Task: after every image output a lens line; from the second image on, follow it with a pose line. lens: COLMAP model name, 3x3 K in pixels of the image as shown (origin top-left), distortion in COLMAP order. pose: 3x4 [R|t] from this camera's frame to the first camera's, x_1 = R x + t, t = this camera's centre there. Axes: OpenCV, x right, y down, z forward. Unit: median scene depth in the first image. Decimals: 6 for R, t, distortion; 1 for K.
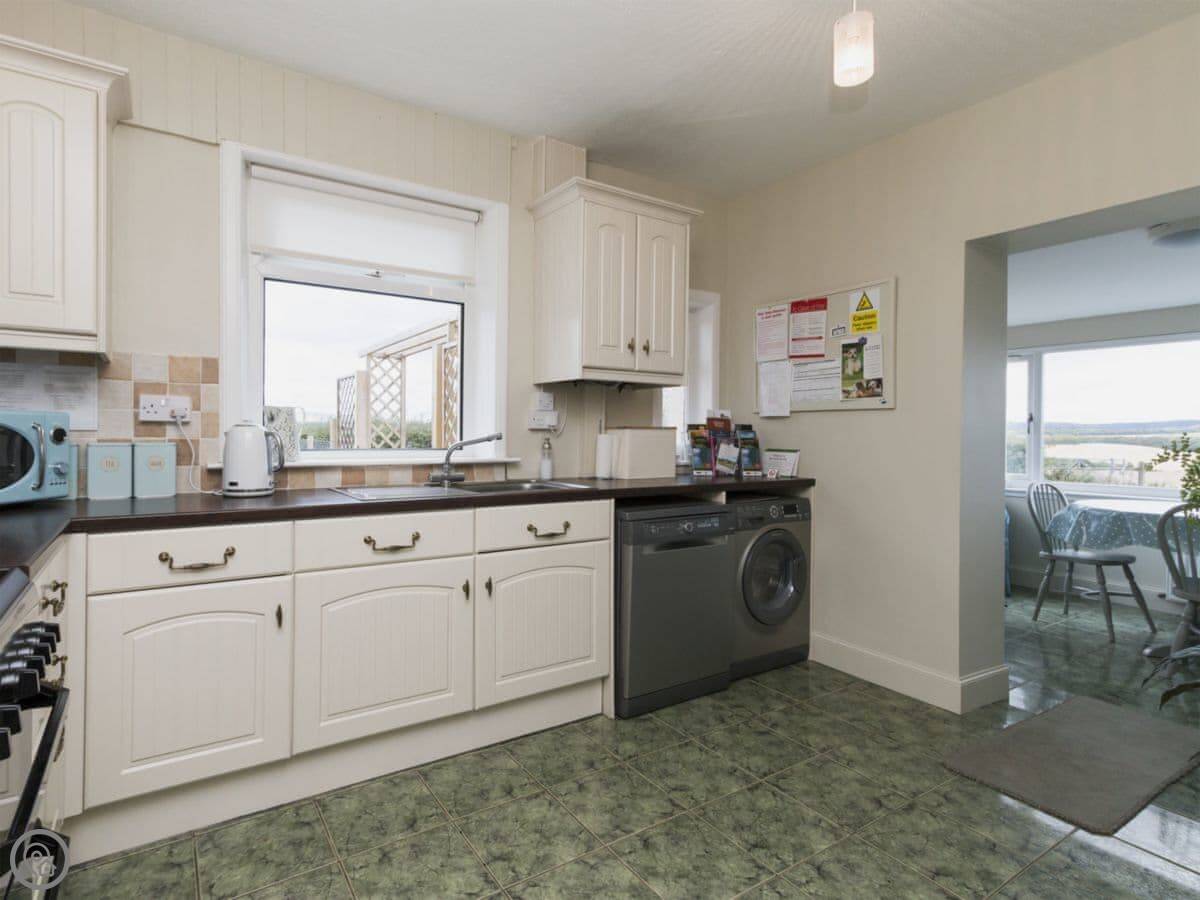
lens RADIAL K [[611.8, 0, 603.5], [0, 611.8, 437.5], [0, 0, 1]] dist [0.001438, 0.000274]
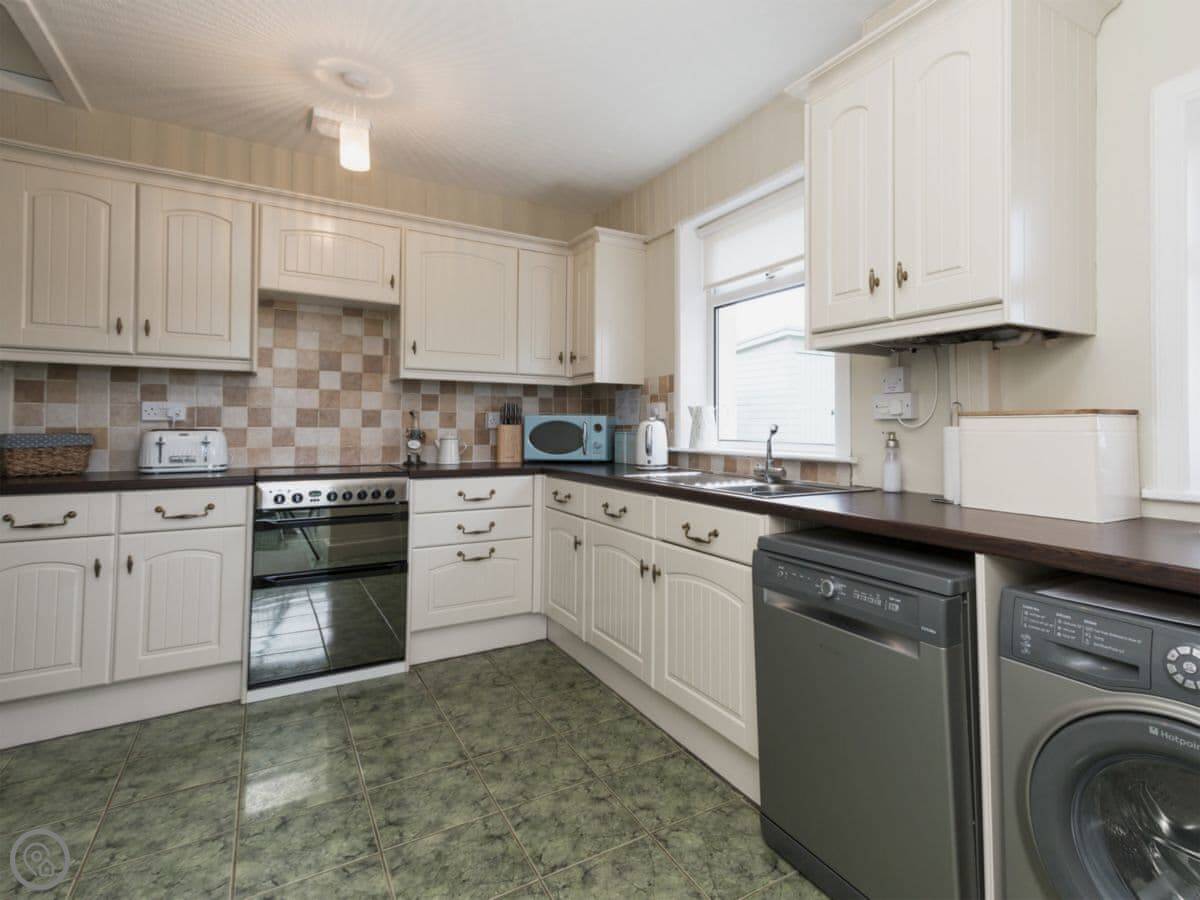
lens RADIAL K [[594.1, 0, 600.5], [0, 594.1, 404.4], [0, 0, 1]] dist [0.028571, -0.000340]
pose [[-0.058778, -0.043836, -0.997308, 0.826306], [-0.010533, 0.999007, -0.043289, 0.003498], [0.998215, 0.007960, -0.059182, 0.950584]]
